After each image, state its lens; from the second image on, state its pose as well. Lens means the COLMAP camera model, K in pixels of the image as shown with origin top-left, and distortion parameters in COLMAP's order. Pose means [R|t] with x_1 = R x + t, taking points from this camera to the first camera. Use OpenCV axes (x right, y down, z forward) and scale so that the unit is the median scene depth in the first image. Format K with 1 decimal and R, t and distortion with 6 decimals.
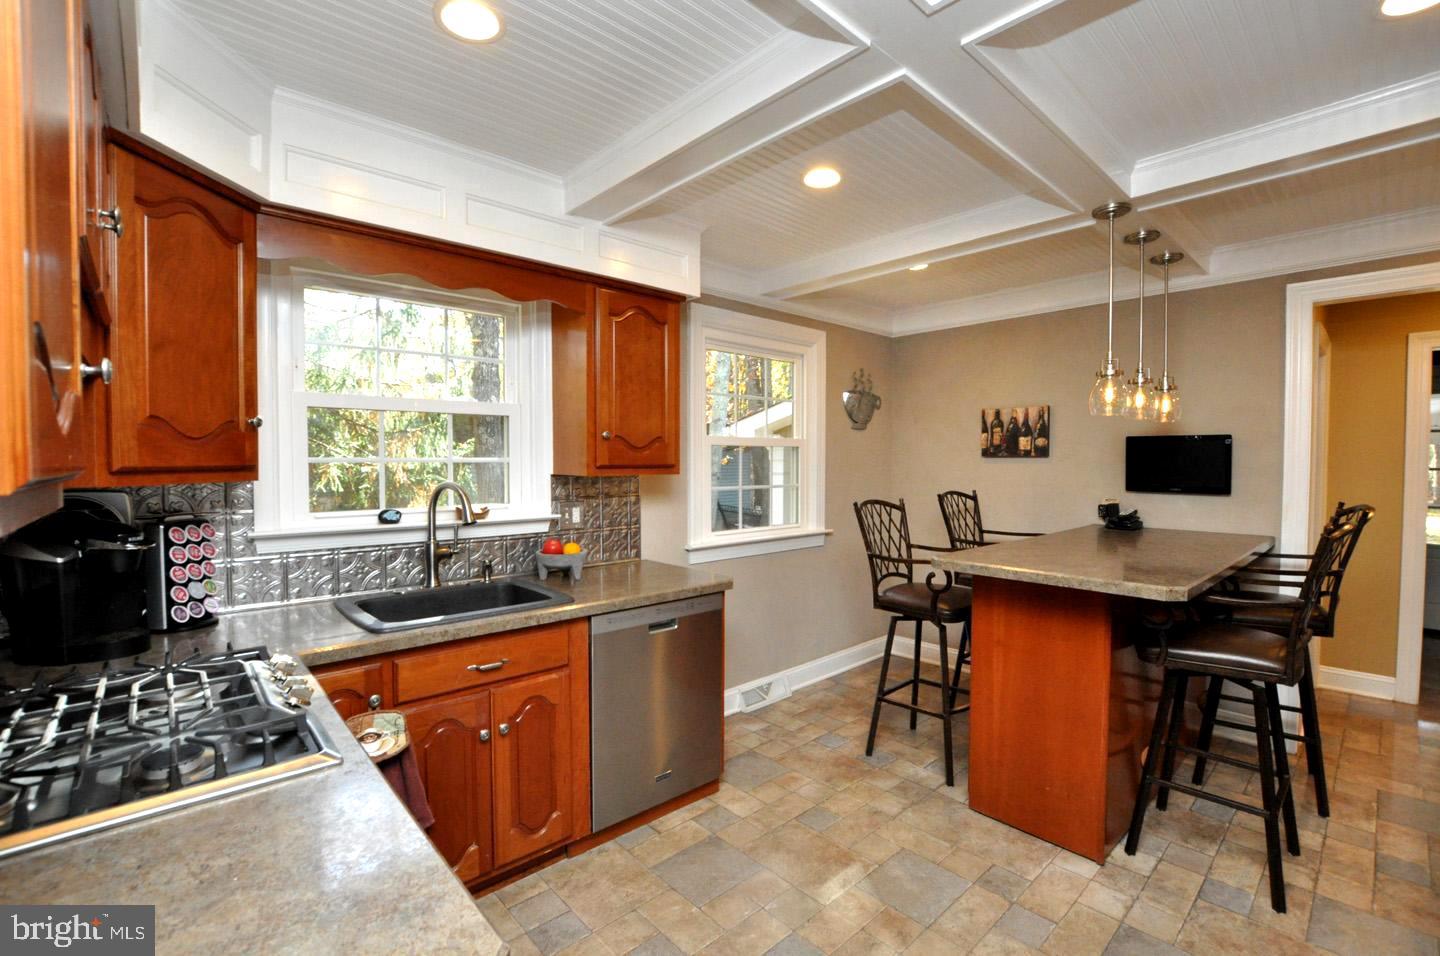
lens RADIAL K [[630.1, 0, 723.3], [0, 630.1, 478.8], [0, 0, 1]] dist [-0.033412, 0.003481]
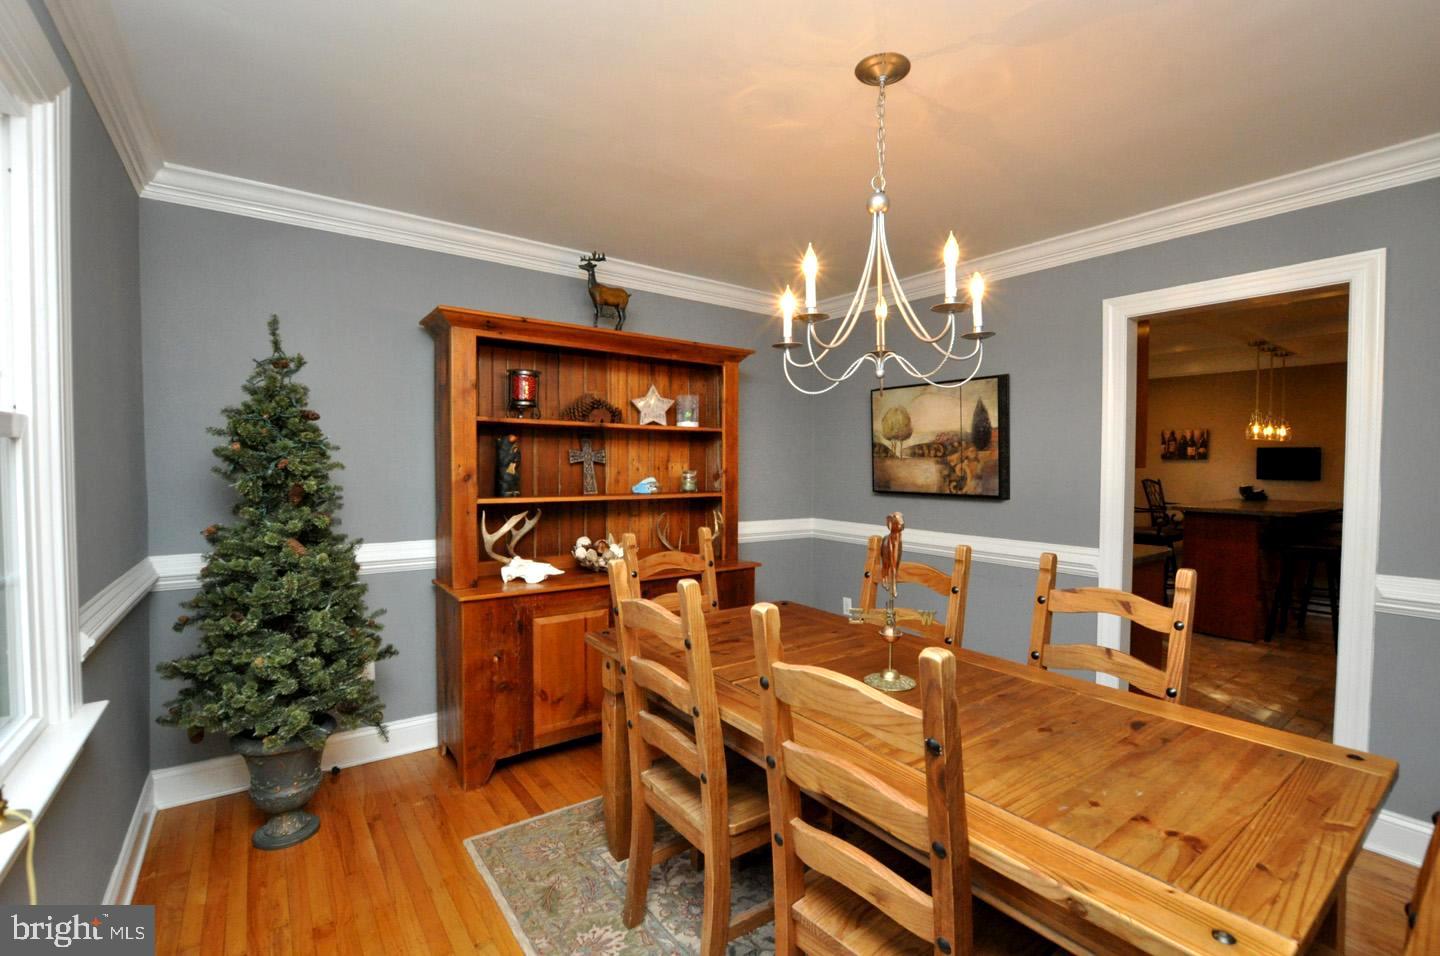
lens RADIAL K [[630.1, 0, 723.3], [0, 630.1, 478.8], [0, 0, 1]] dist [-0.033412, 0.003481]
pose [[0.994319, 0.009349, -0.106028, -0.663111], [-0.009860, 0.999942, -0.004303, 0.041706], [0.105981, 0.005324, 0.994354, -0.881783]]
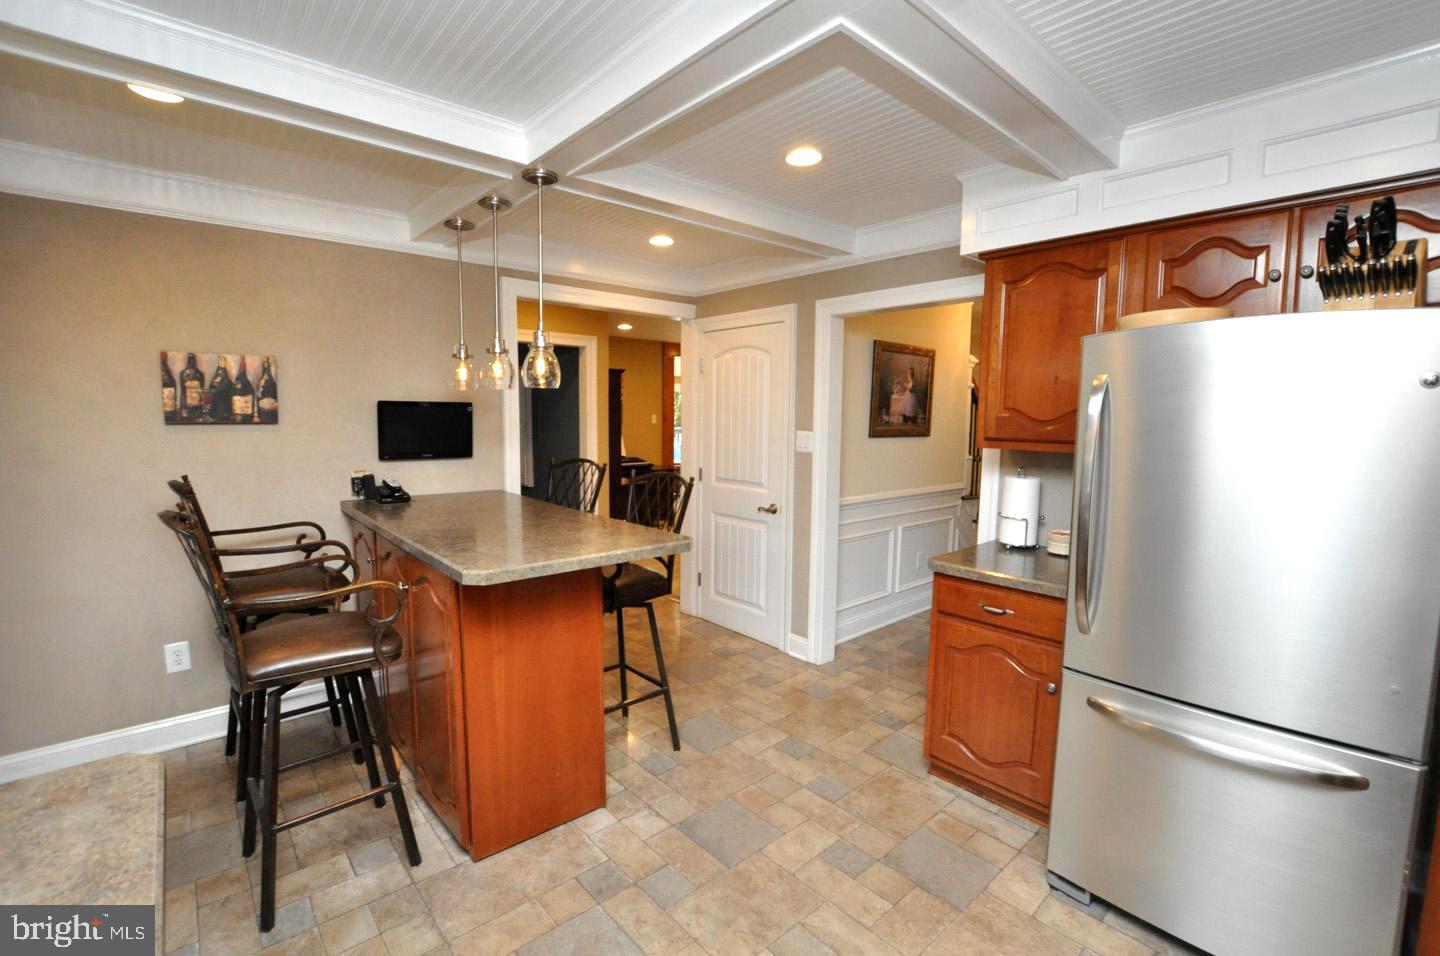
lens RADIAL K [[630.1, 0, 723.3], [0, 630.1, 478.8], [0, 0, 1]] dist [-0.033412, 0.003481]
pose [[0.012467, -0.100446, 0.994864, -0.268374], [0.020457, 0.994759, 0.100179, -0.035629], [-0.999713, 0.019103, 0.014456, 0.481957]]
